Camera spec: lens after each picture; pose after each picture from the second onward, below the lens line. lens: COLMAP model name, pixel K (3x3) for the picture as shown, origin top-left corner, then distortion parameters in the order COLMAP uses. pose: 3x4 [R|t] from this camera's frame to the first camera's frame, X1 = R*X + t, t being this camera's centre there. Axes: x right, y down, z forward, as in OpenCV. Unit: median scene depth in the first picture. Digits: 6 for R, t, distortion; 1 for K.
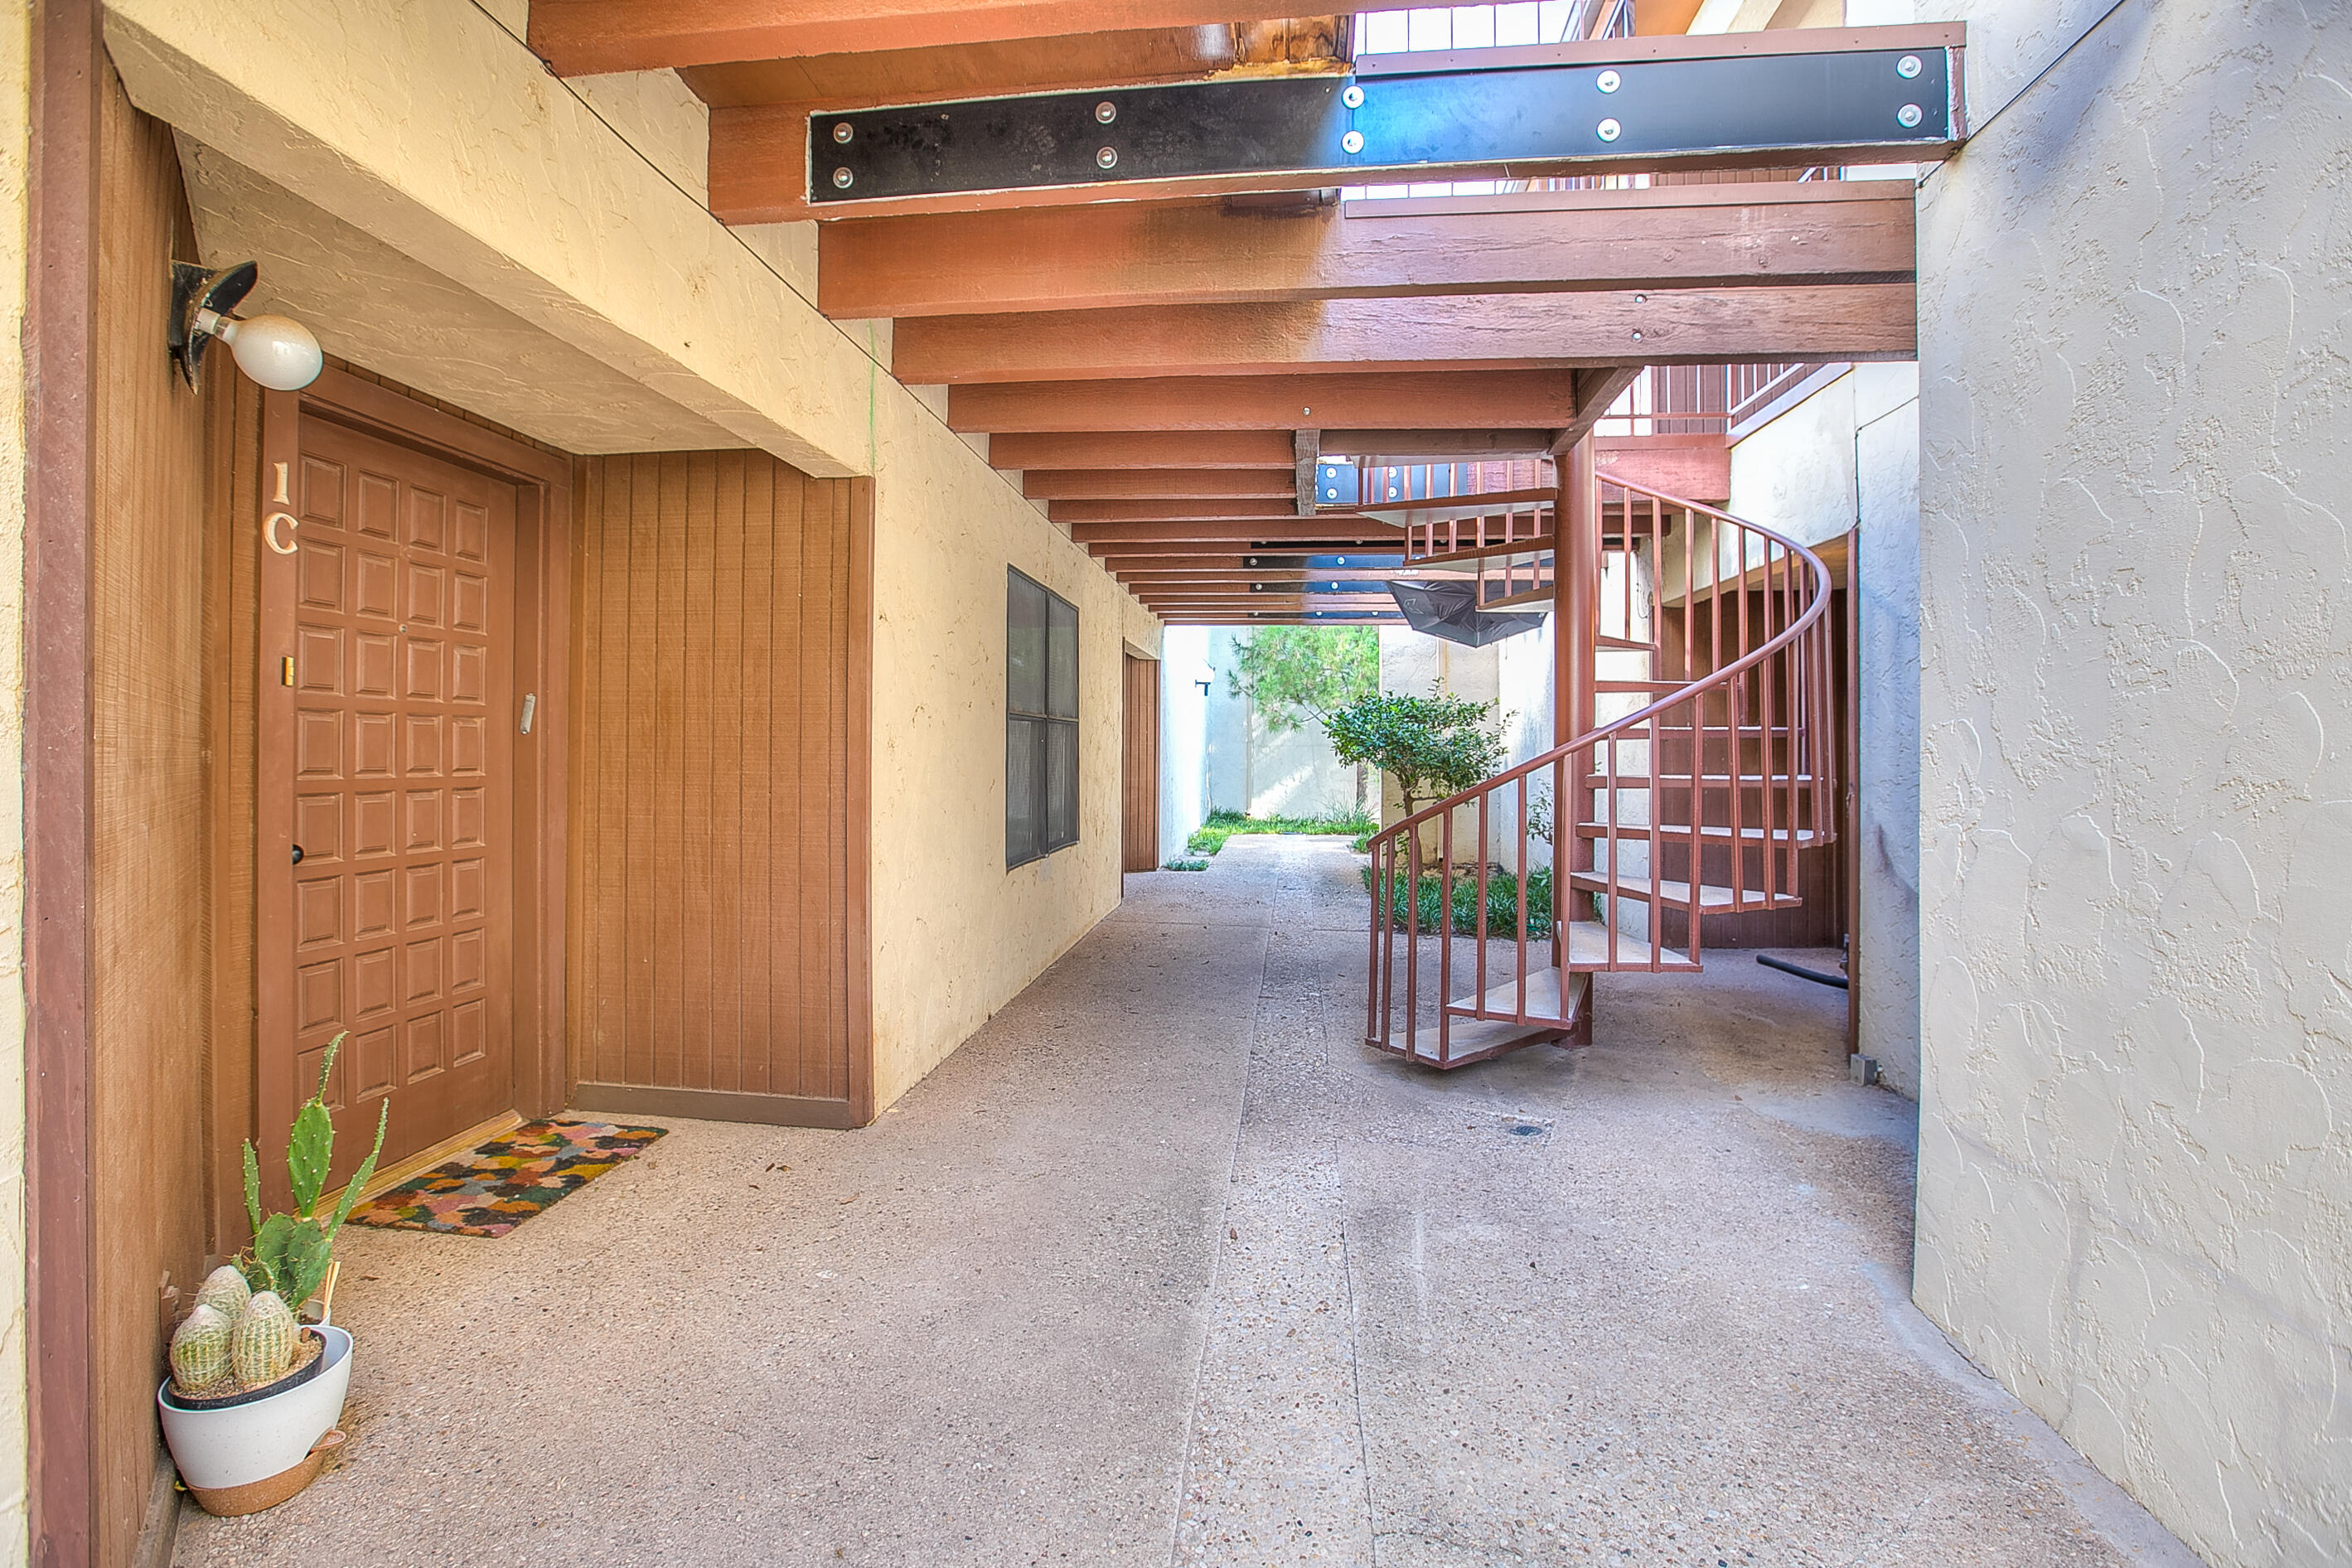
lens RADIAL K [[1115.3, 0, 1167.4], [0, 1115.3, 761.8], [0, 0, 1]] dist [-0.030036, 0.000679]
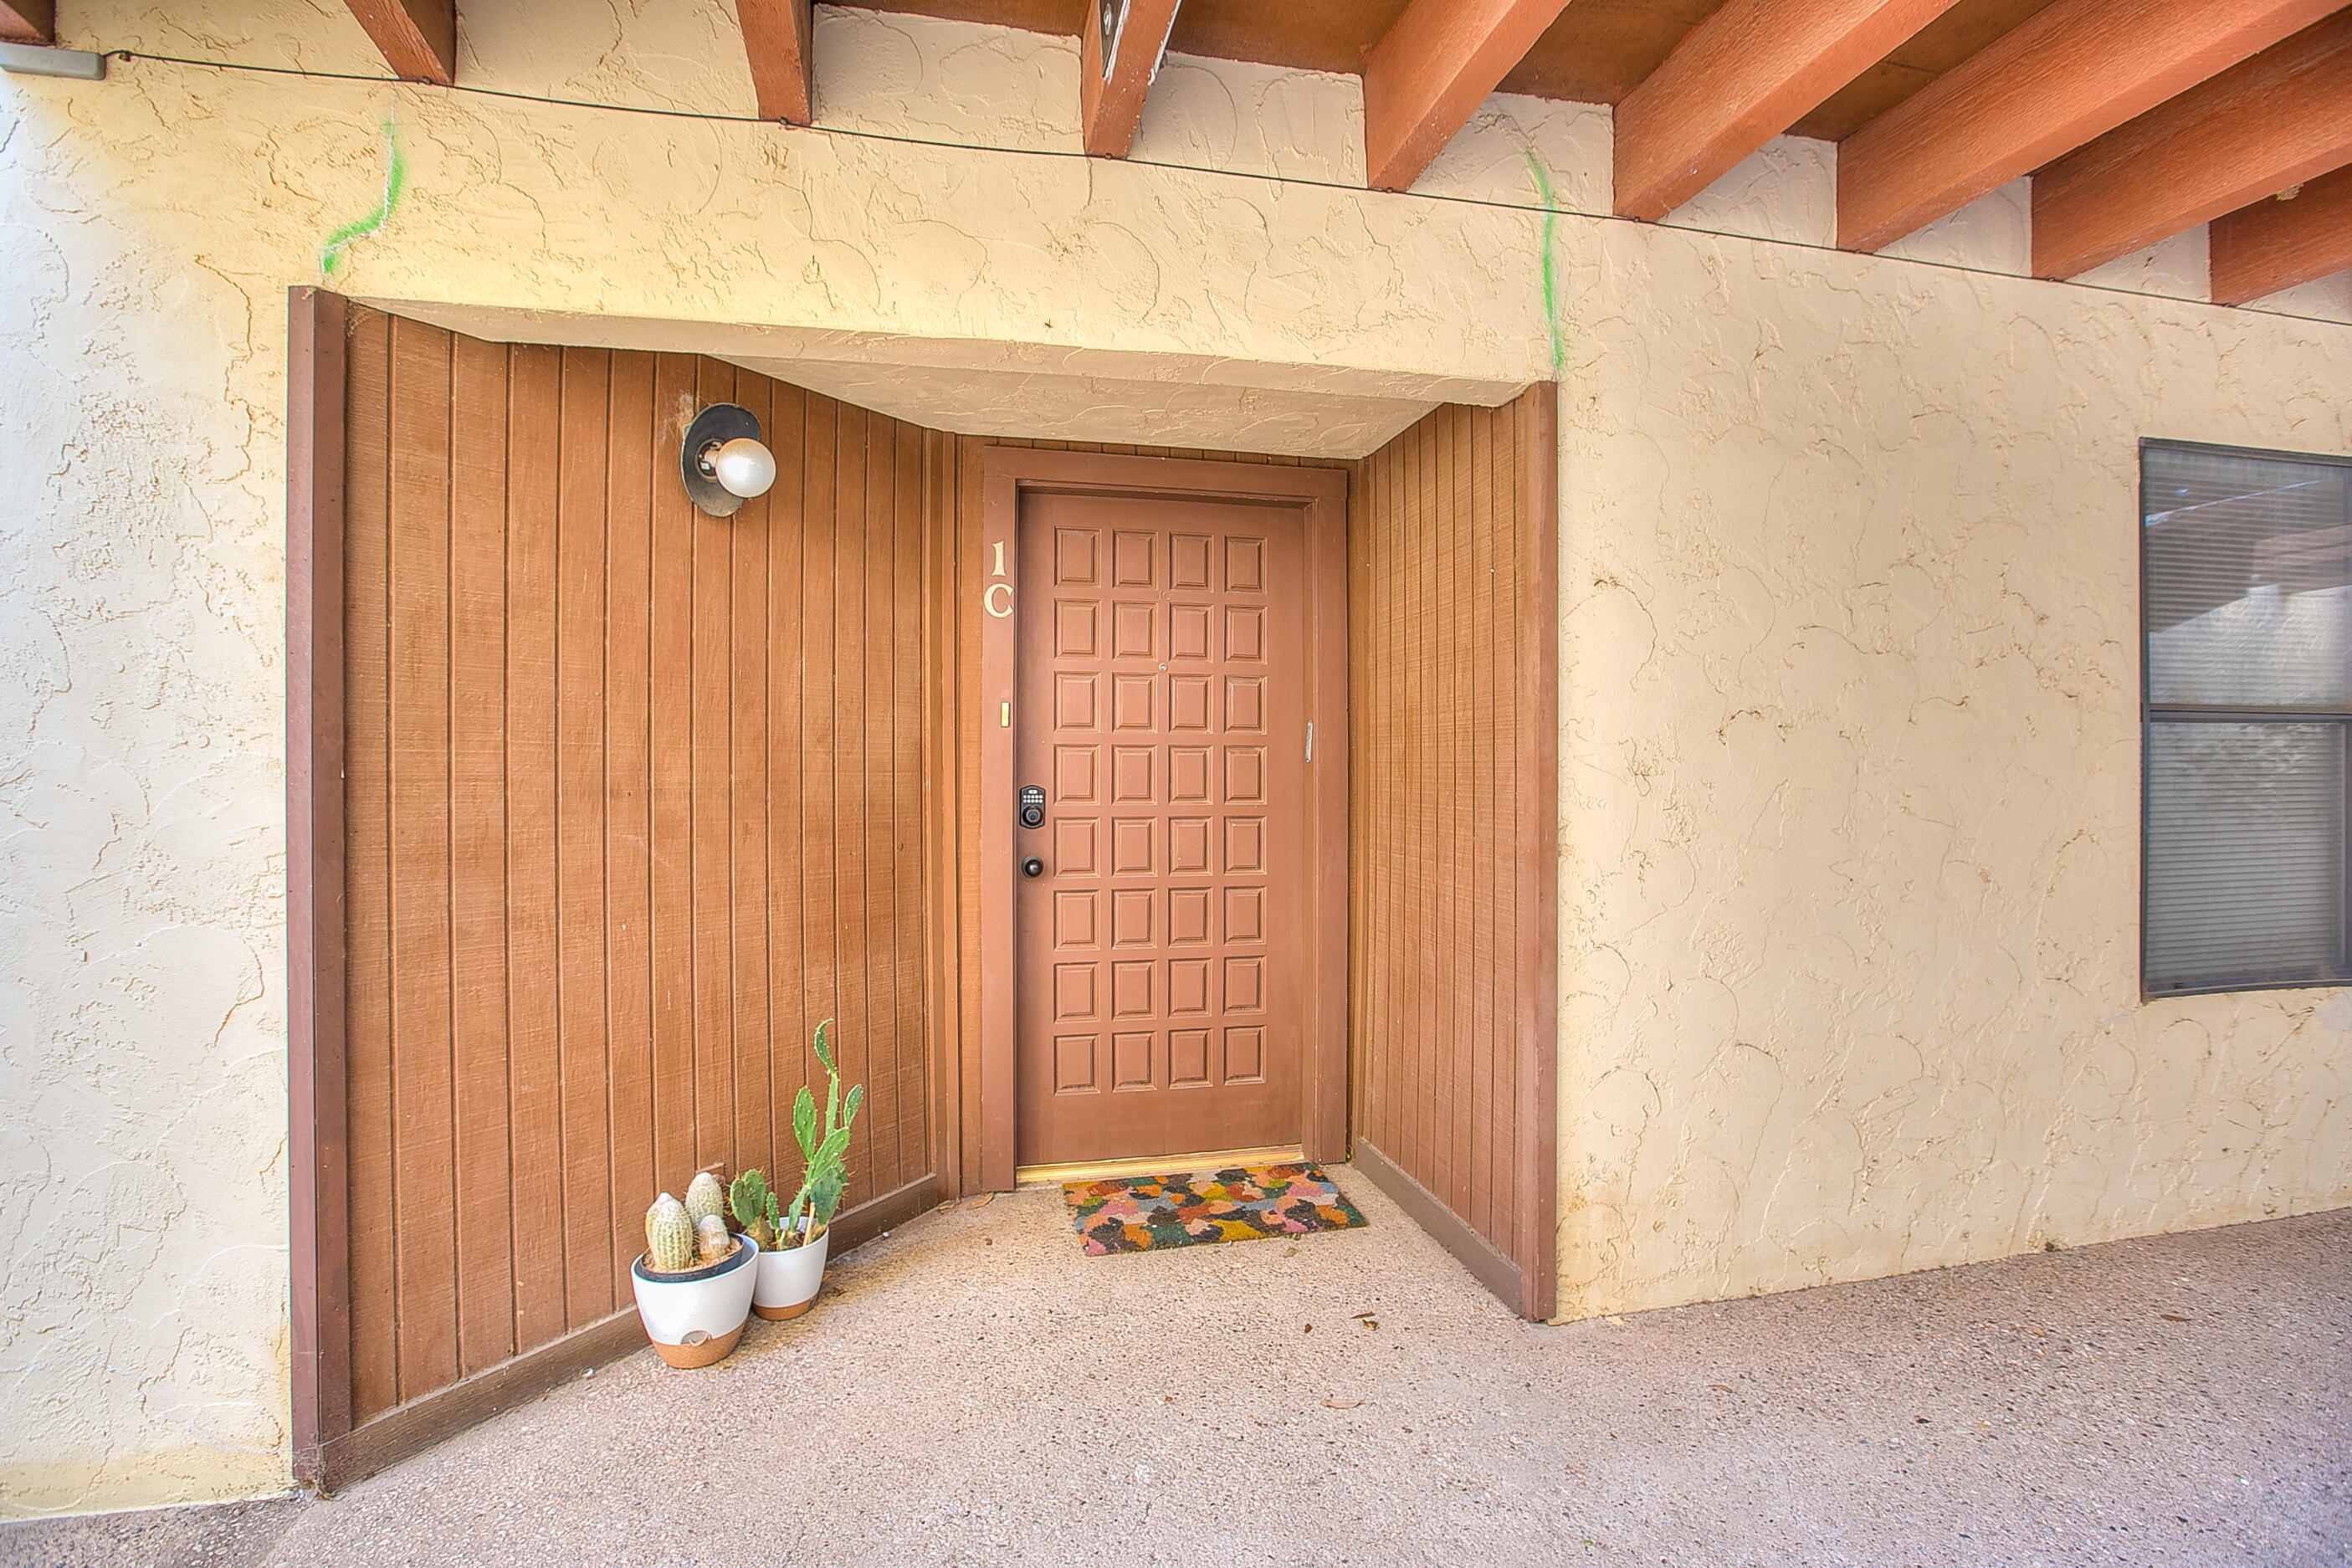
lens RADIAL K [[1115.3, 0, 1172.8], [0, 1115.3, 781.6], [0, 0, 1]] dist [-0.030036, 0.000679]
pose [[0.337092, 0.003904, -0.941464, 0.329690], [-0.007403, 0.999971, 0.001496, -0.009801], [0.941443, 0.006466, 0.337111, 0.611004]]
